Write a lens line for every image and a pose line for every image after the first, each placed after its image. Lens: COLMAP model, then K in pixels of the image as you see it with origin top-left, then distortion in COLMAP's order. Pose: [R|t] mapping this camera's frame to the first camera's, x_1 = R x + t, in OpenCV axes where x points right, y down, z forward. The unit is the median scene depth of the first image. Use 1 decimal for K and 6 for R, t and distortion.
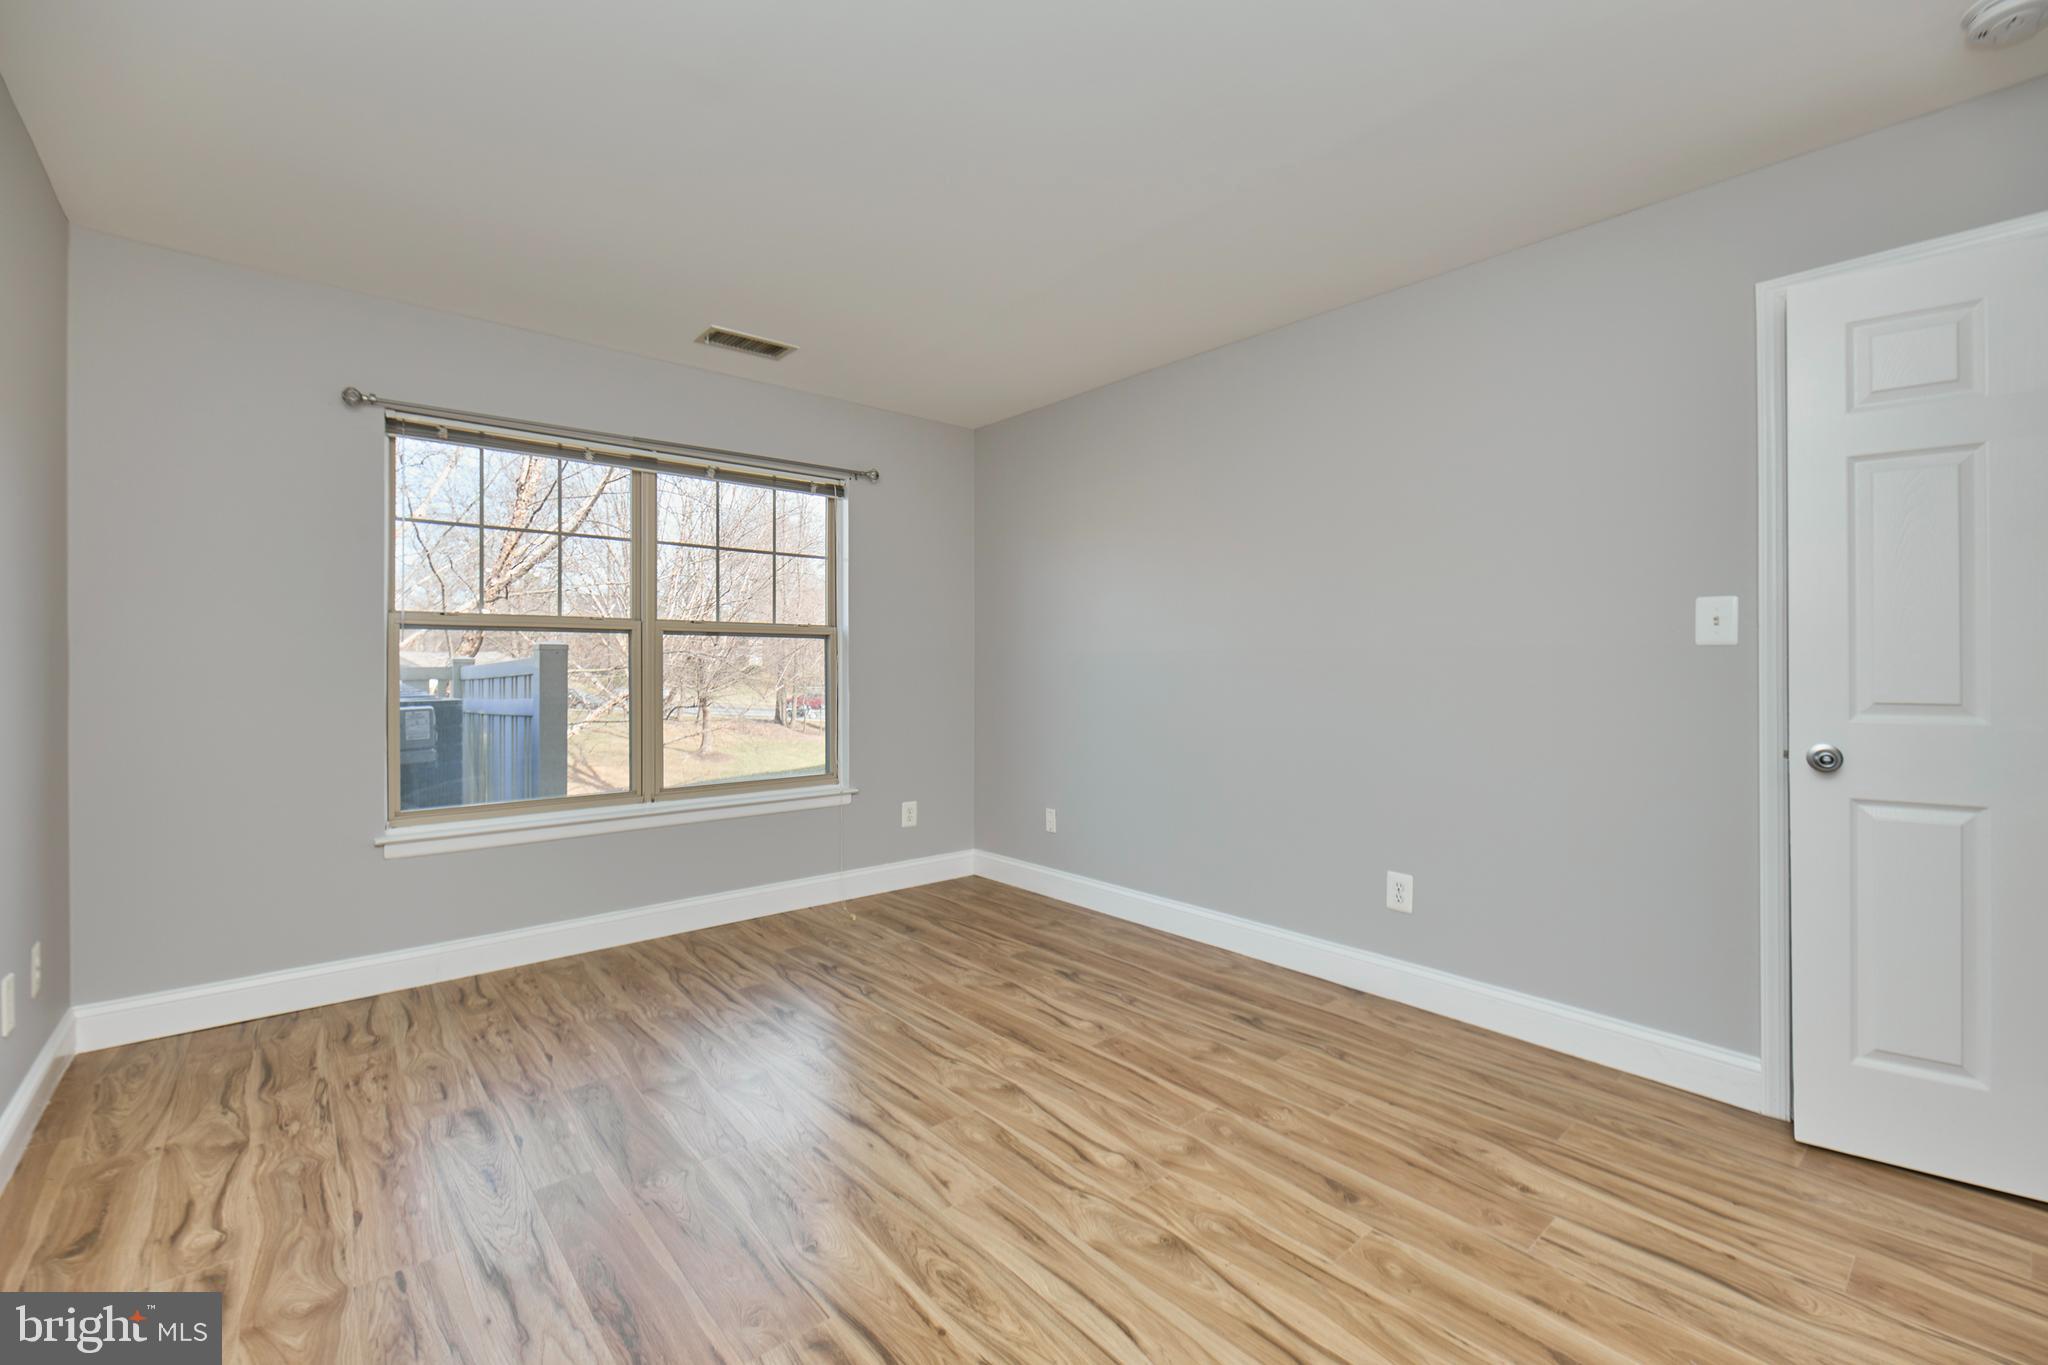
lens RADIAL K [[878.3, 0, 1035.3], [0, 878.3, 674.9], [0, 0, 1]] dist [0.001822, -0.001427]
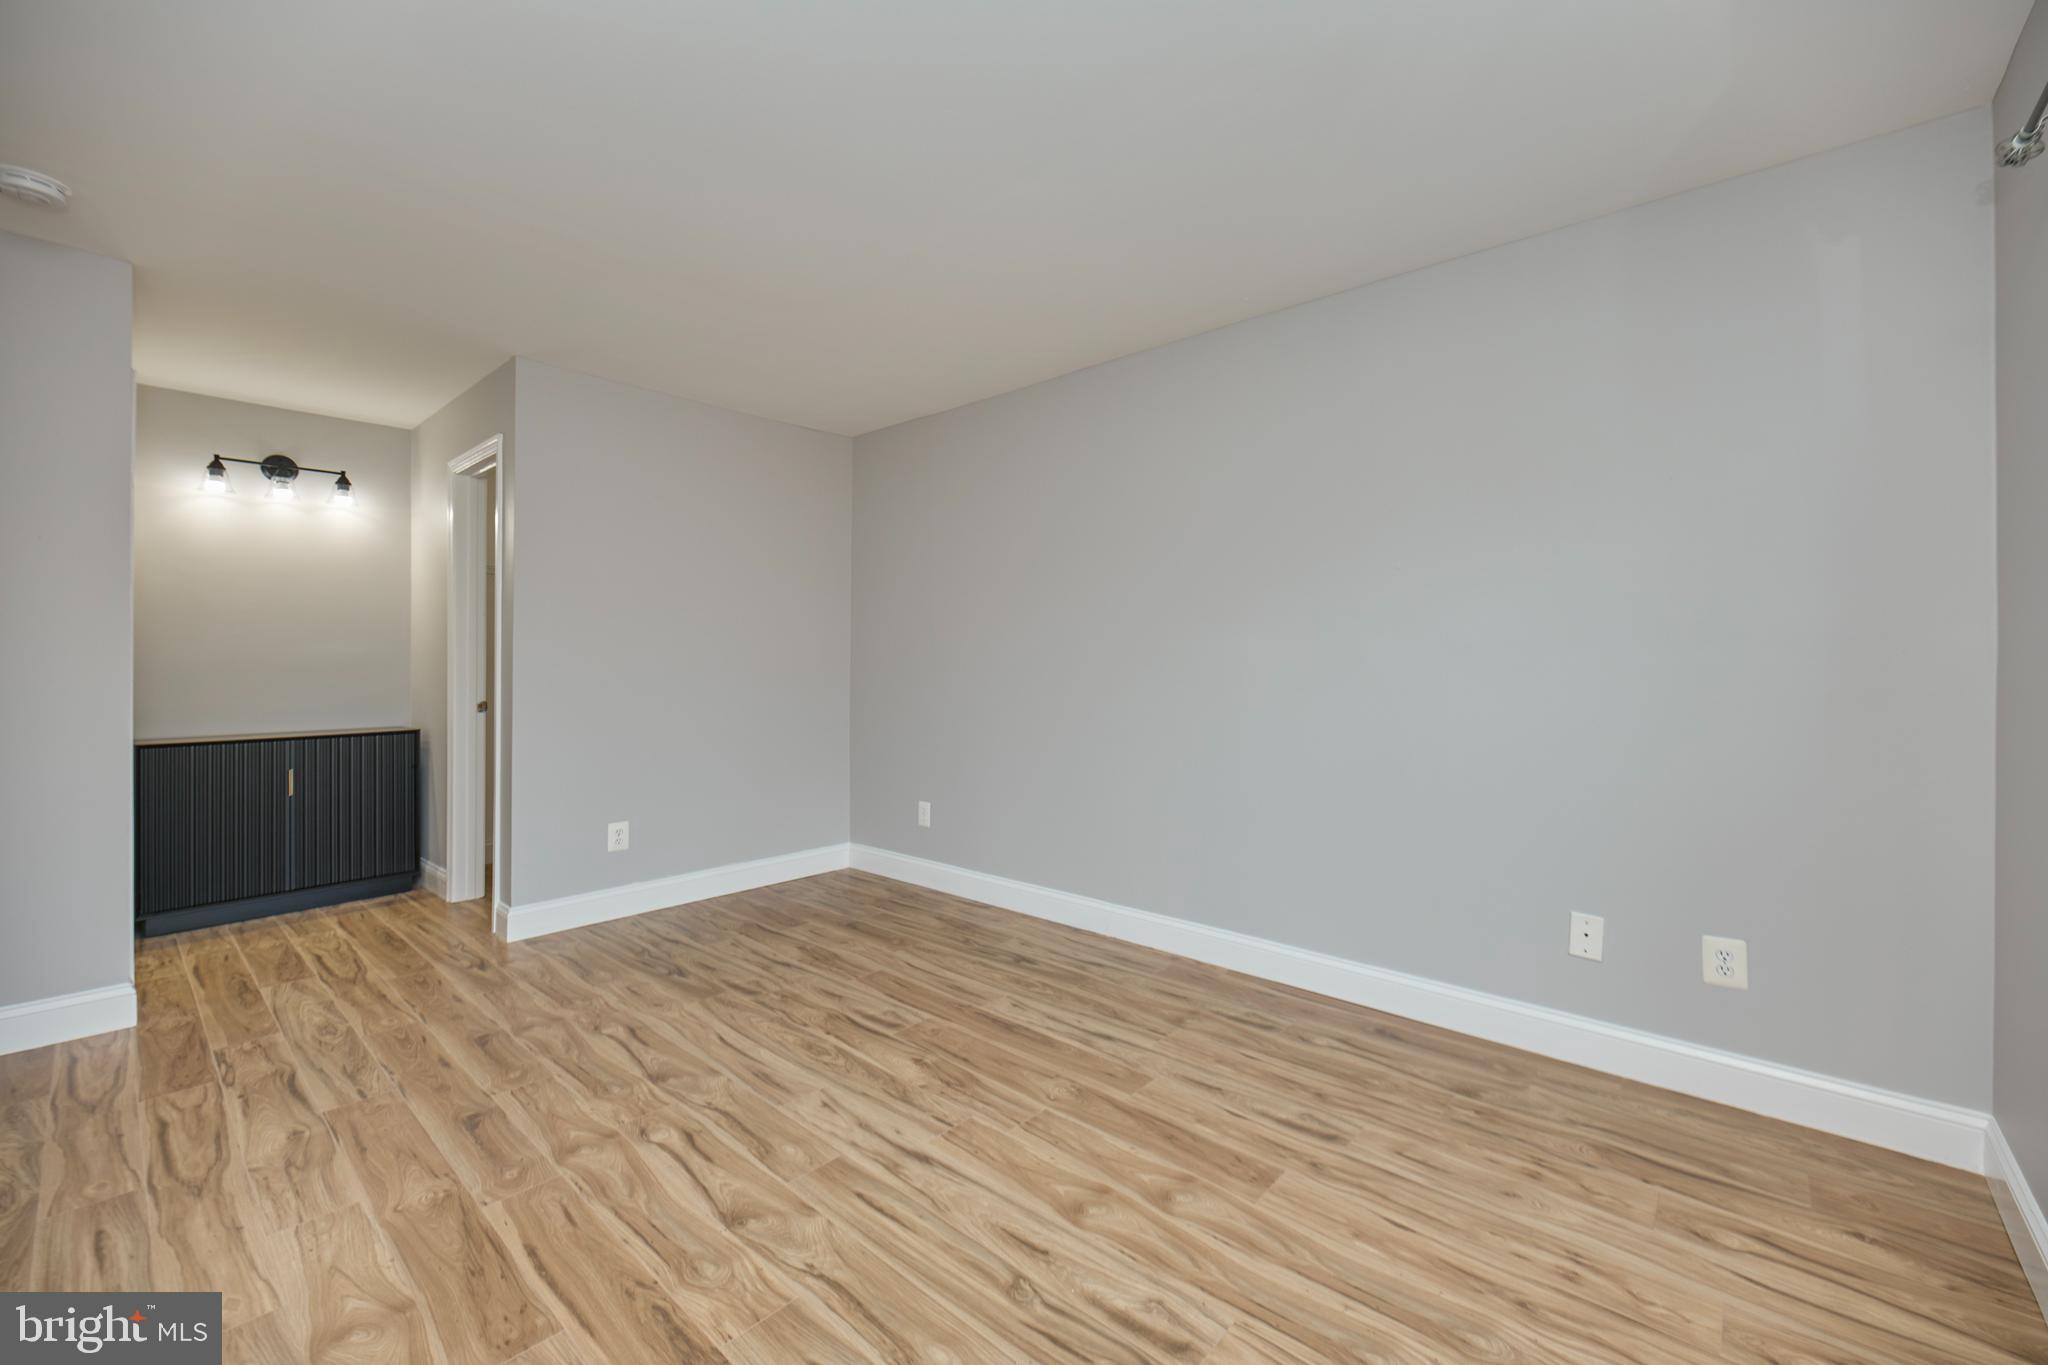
lens RADIAL K [[826.6, 0, 1036.6], [0, 826.6, 651.4], [0, 0, 1]] dist [0.002040, -0.002743]
pose [[-0.990254, -0.002594, -0.139247, -0.176575], [-0.002492, 0.999996, -0.000909, -0.024849], [0.139249, -0.000553, -0.990257, 1.659046]]
